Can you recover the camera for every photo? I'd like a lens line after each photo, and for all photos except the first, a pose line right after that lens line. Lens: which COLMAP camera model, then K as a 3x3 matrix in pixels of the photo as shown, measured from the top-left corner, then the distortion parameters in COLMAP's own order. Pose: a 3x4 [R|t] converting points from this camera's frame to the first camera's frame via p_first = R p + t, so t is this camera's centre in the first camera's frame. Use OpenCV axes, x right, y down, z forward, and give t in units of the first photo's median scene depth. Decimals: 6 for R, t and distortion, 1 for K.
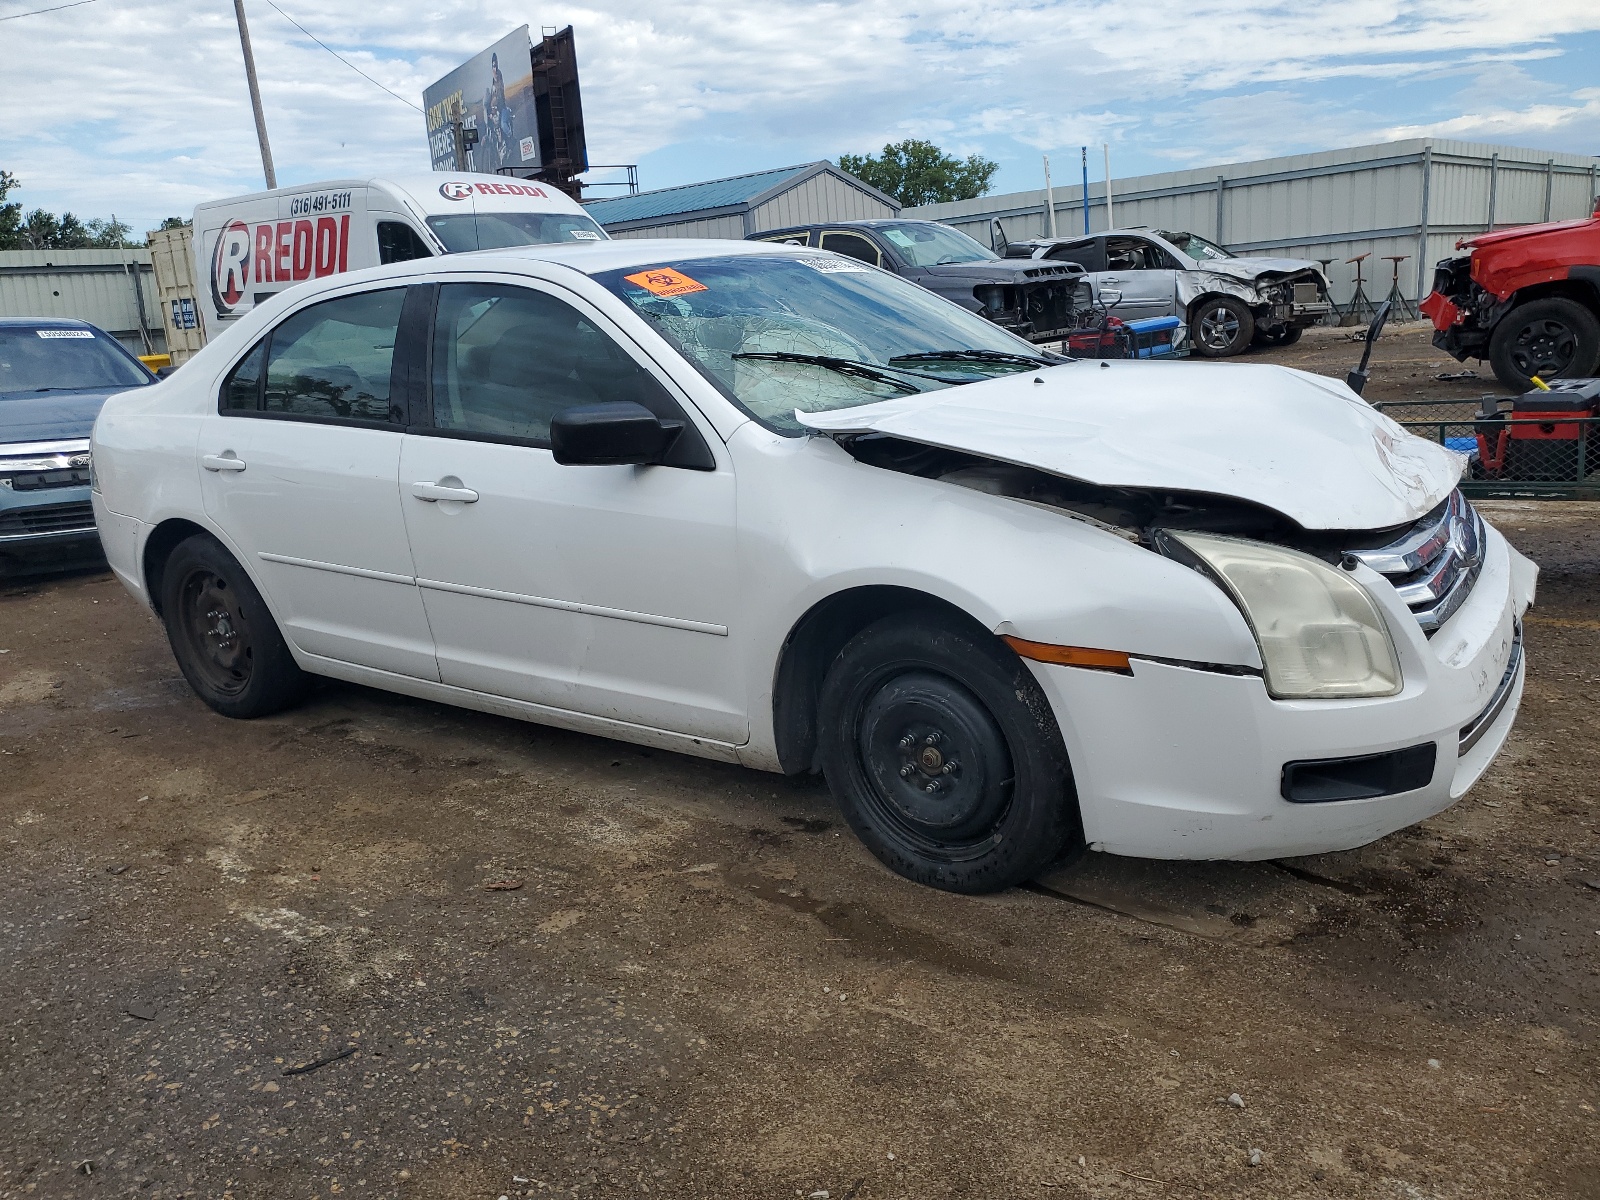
lens RADIAL K [[1209.0, 0, 800.0], [0, 1209.0, 600.0], [0, 0, 1]] dist [0.000604, -0.001761]
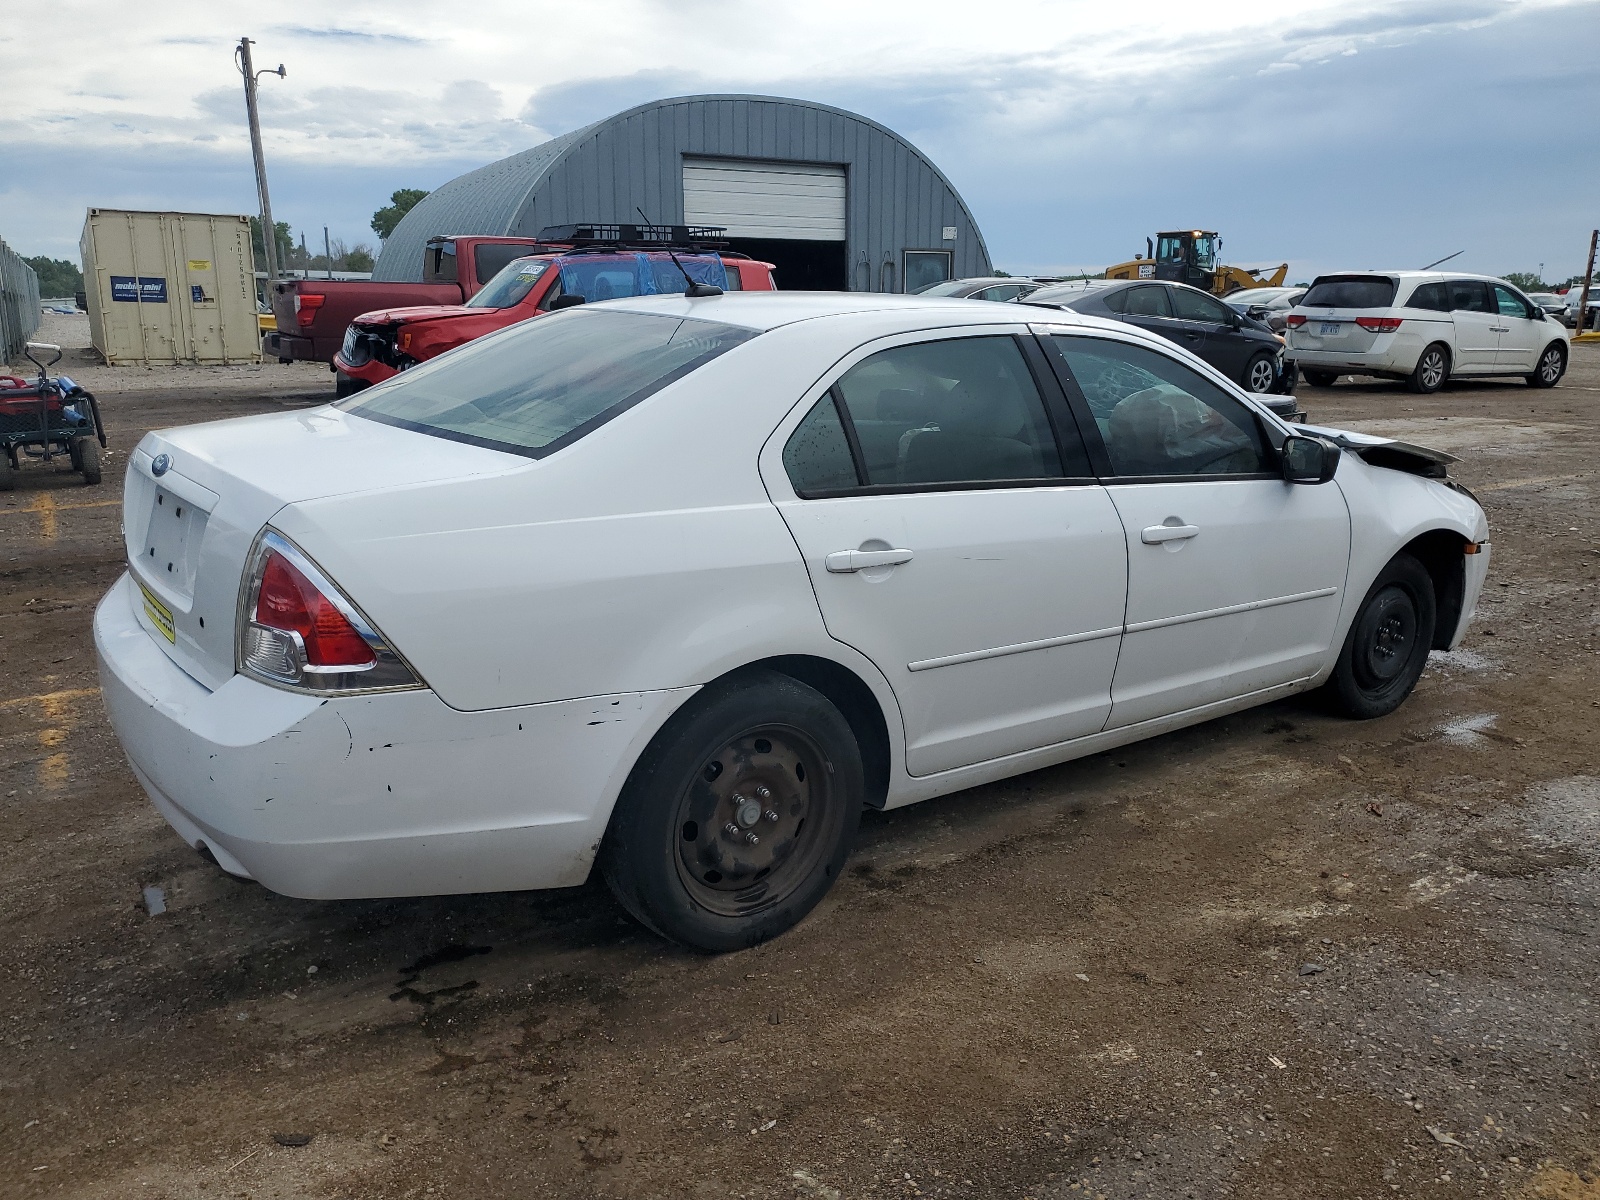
lens RADIAL K [[1209.0, 0, 800.0], [0, 1209.0, 600.0], [0, 0, 1]] dist [0.000604, -0.001761]
pose [[0.336799, -0.152299, 0.929178, -1.348116], [0.204321, 0.975139, 0.085772, -0.181630], [-0.919141, 0.160962, 0.359544, 0.890304]]
